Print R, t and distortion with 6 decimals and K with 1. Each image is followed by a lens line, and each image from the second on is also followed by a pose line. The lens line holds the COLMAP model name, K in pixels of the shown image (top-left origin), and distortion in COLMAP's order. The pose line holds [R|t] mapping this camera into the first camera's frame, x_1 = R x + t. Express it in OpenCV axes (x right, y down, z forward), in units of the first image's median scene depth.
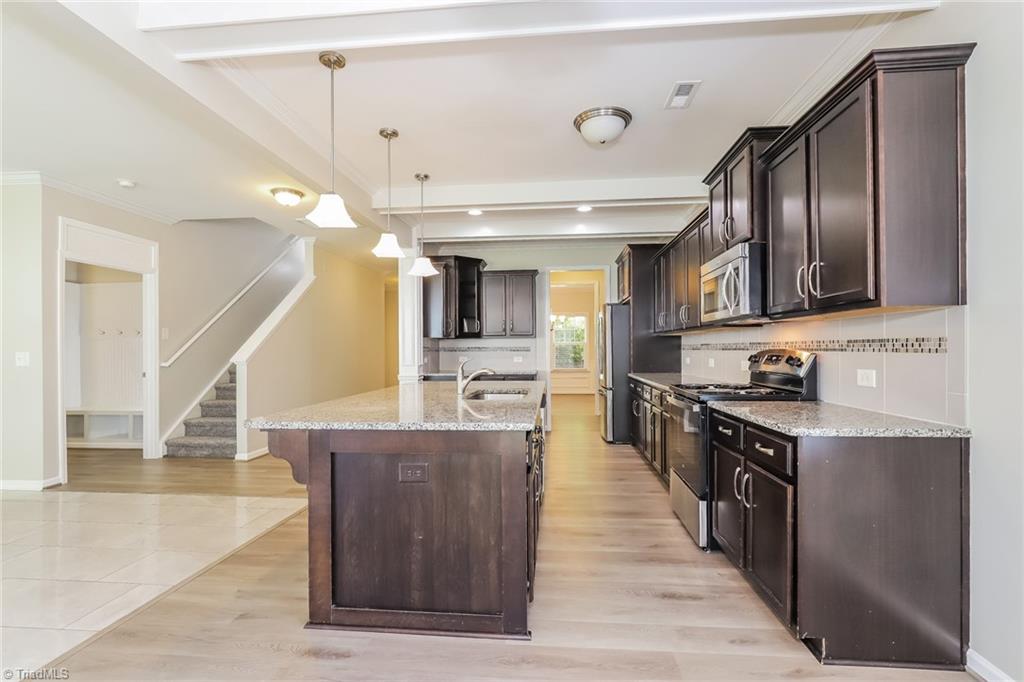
lens RADIAL K [[470.8, 0, 513.4], [0, 470.8, 348.6], [0, 0, 1]] dist [-0.018089, 0.003865]
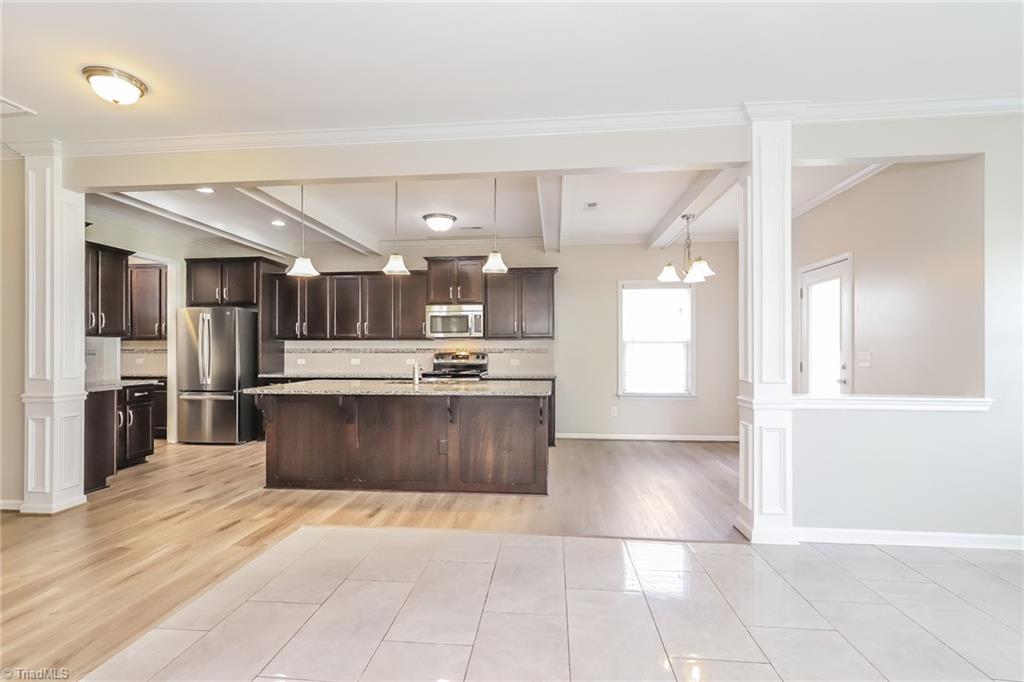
lens RADIAL K [[470.8, 0, 513.8], [0, 470.8, 348.6], [0, 0, 1]] dist [-0.018089, 0.003865]
pose [[-0.003246, 0.013836, 0.999899, -1.184725], [-0.000323, 0.999904, -0.013837, 0.010702], [-0.999995, -0.000368, -0.003242, 0.570572]]
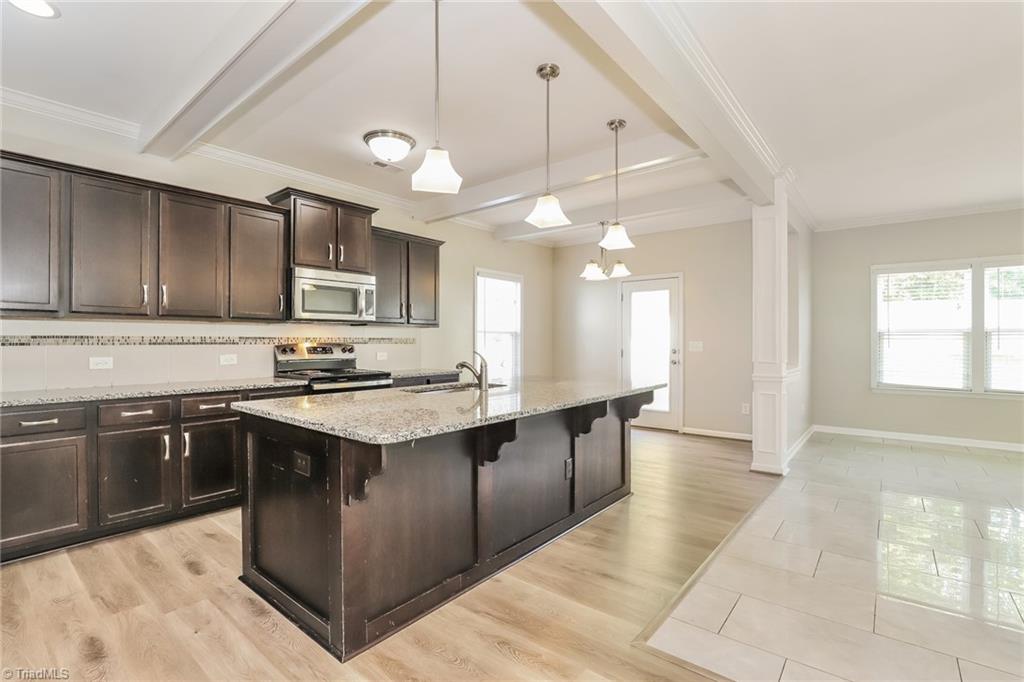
lens RADIAL K [[470.8, 0, 510.5], [0, 470.8, 338.8], [0, 0, 1]] dist [-0.018089, 0.003865]
pose [[-0.831626, 0.010973, 0.555228, -0.528964], [0.007053, 0.999933, -0.009198, 0.004743], [-0.555292, -0.003734, -0.831647, 1.392014]]
